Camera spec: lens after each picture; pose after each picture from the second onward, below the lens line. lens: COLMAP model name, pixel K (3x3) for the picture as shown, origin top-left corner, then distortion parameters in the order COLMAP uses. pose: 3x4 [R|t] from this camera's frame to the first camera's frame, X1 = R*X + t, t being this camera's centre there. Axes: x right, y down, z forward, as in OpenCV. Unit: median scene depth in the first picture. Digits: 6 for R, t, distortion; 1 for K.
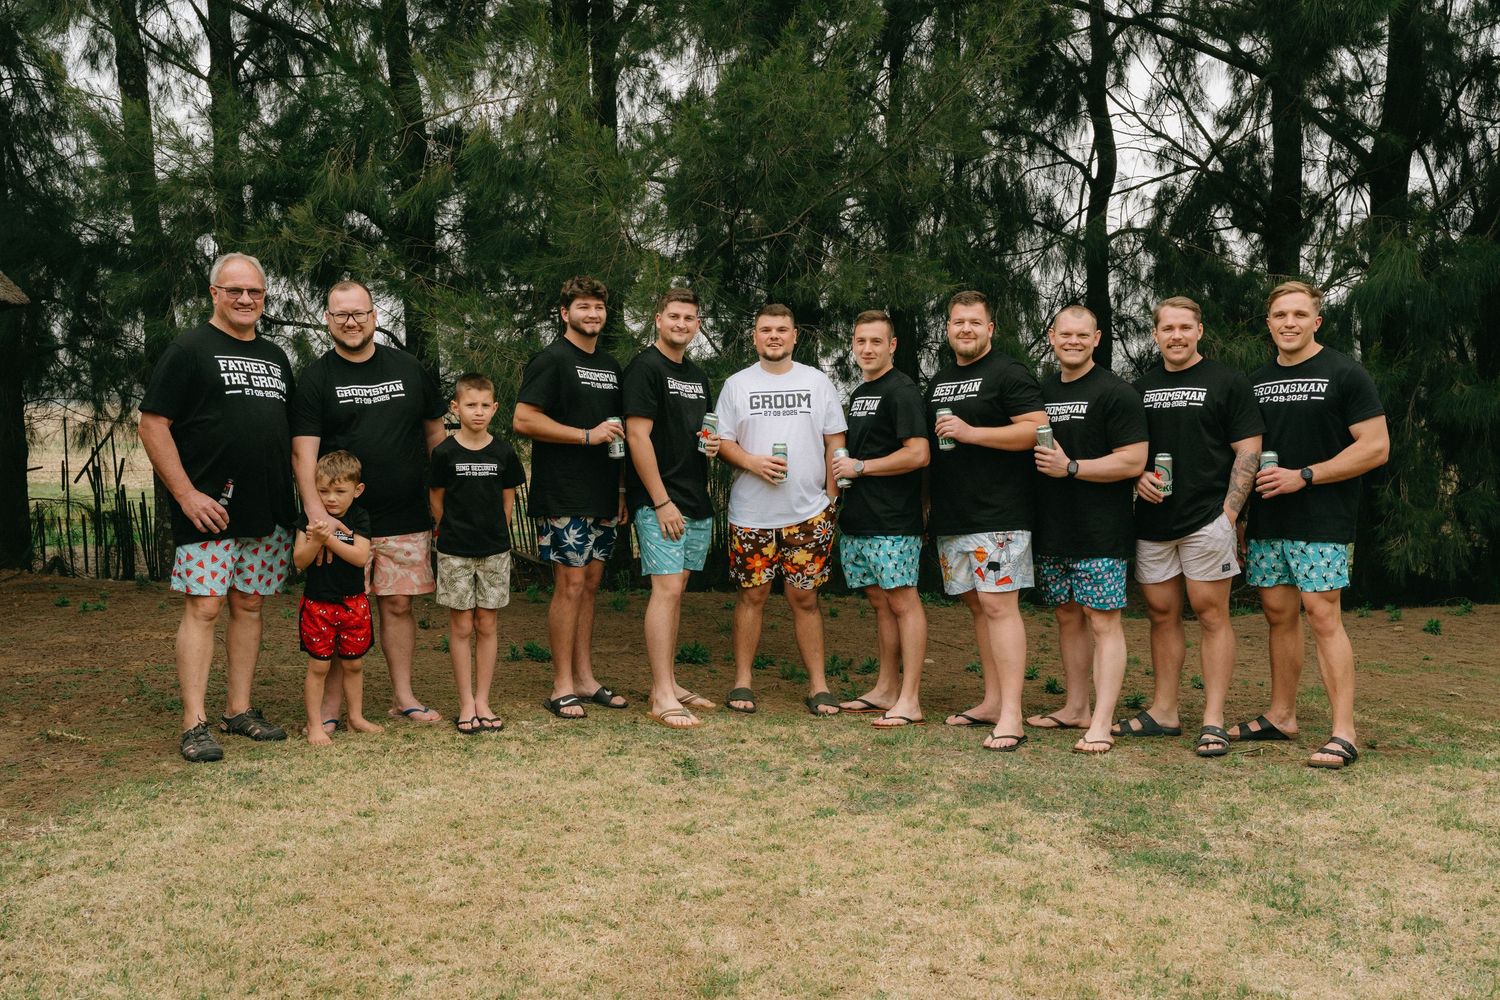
lens RADIAL K [[1323.3, 0, 759.2], [0, 1323.3, 529.1], [0, 0, 1]] dist [0.006332, 0.009785]
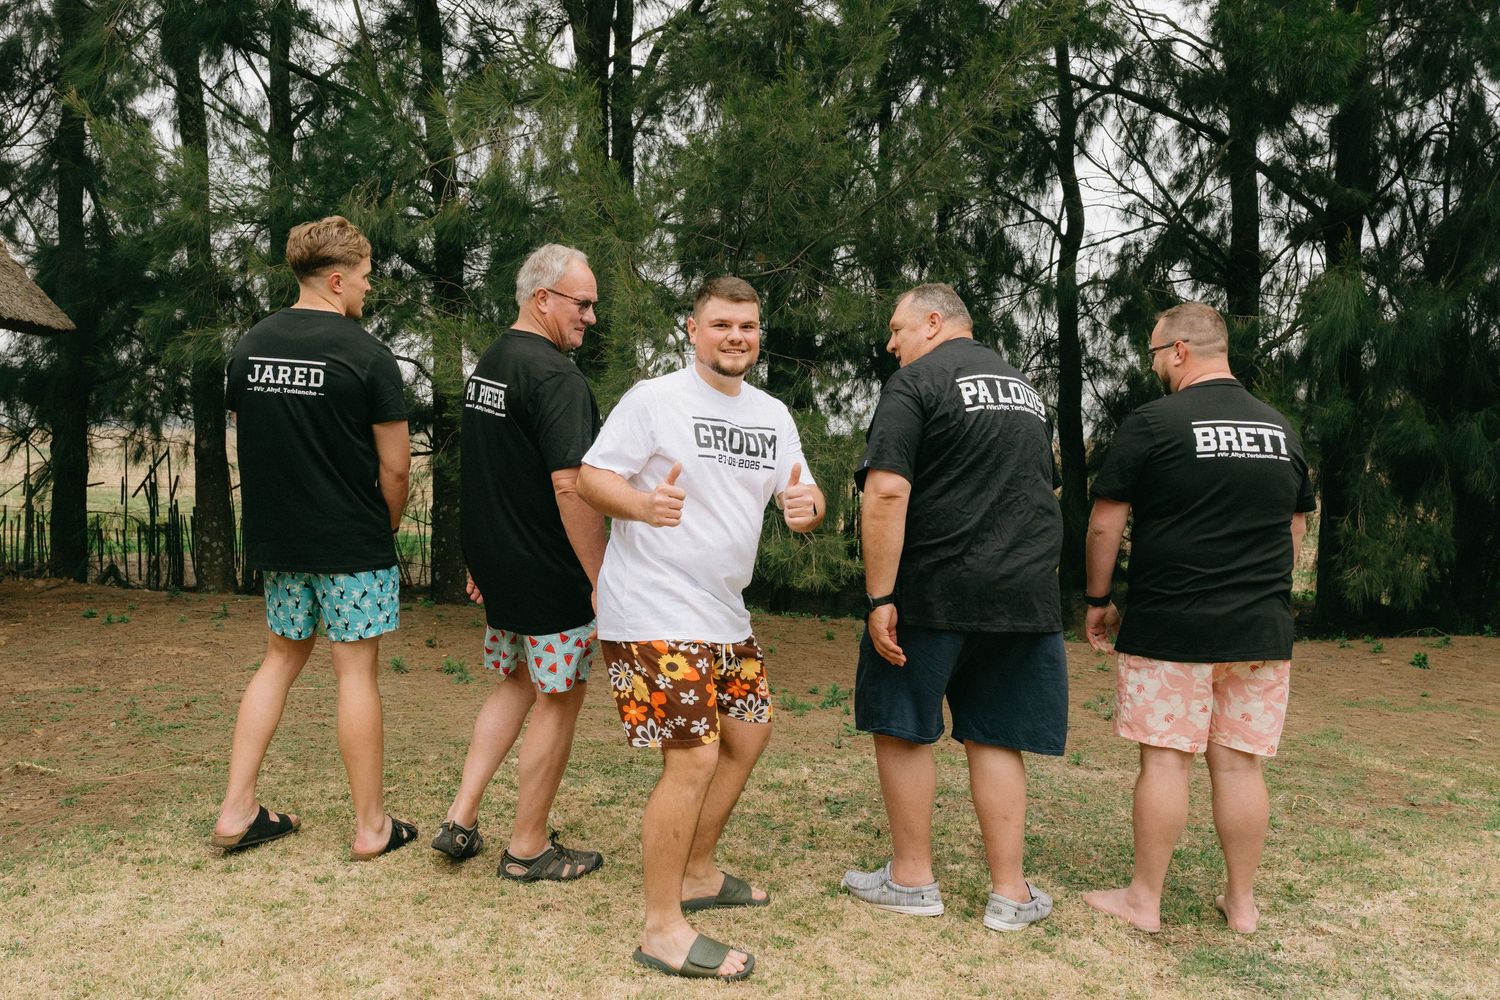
lens RADIAL K [[1032.8, 0, 750.0], [0, 1032.8, 500.0], [0, 0, 1]] dist [0.002253, 0.000720]
pose [[0.999904, 0.013864, -0.000336, -0.011078], [-0.013868, 0.999377, -0.032465, -0.022978], [-0.000115, 0.032466, 0.999473, 0.284313]]
